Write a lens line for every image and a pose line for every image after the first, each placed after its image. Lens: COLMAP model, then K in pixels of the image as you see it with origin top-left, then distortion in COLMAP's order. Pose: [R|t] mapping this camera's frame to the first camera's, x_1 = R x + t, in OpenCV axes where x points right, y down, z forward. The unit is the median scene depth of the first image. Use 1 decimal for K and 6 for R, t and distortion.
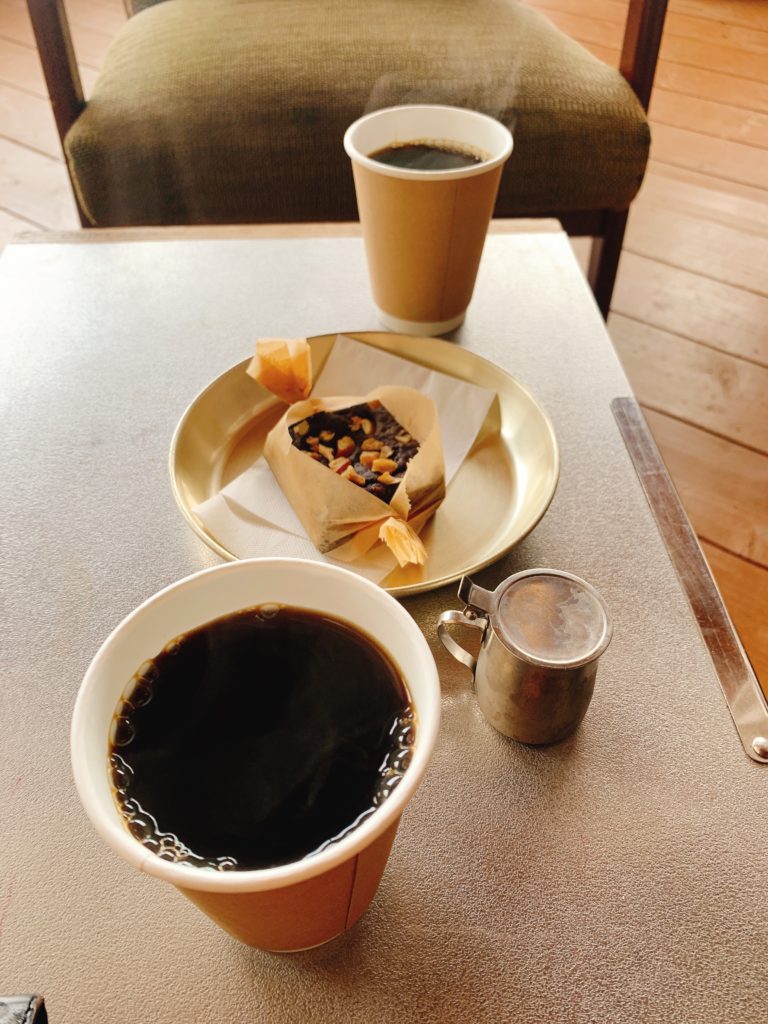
lens RADIAL K [[782.8, 0, 387.7], [0, 782.8, 512.6], [0, 0, 1]] dist [0.042361, -0.051361]
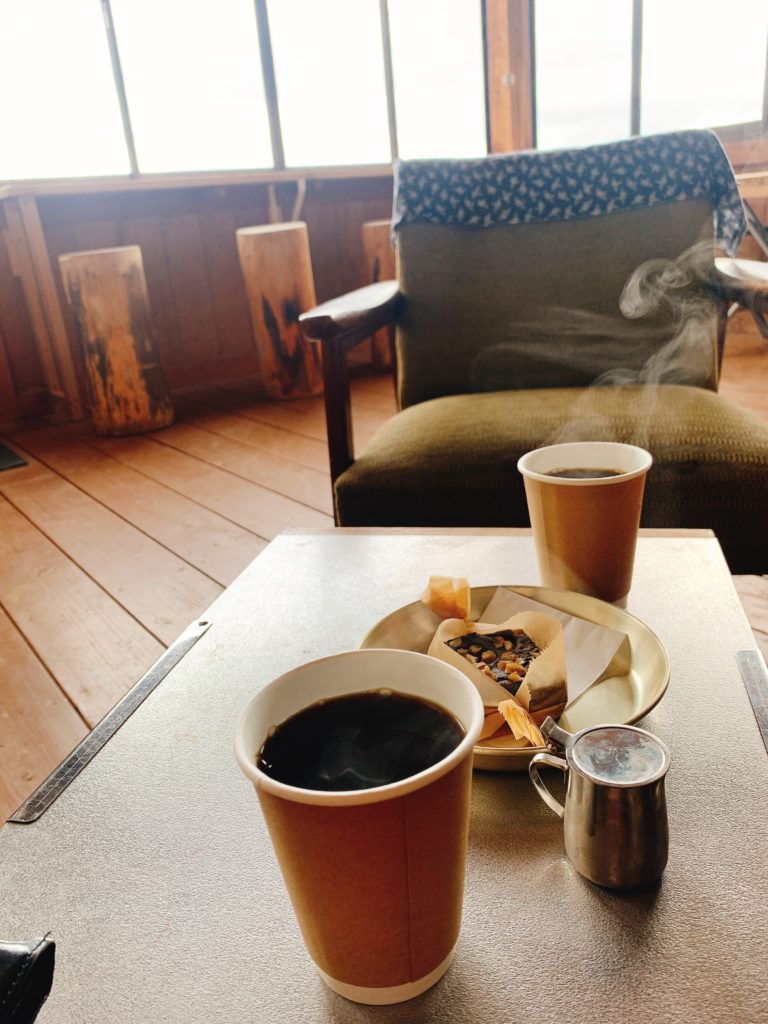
lens RADIAL K [[782.8, 0, 381.7], [0, 782.8, 512.1], [0, 0, 1]] dist [0.042361, -0.051361]
pose [[0.951775, 0.011408, -0.306584, 0.157503], [-0.146488, 0.894935, -0.421464, 0.248378], [0.269565, 0.446050, 0.853448, -0.200340]]
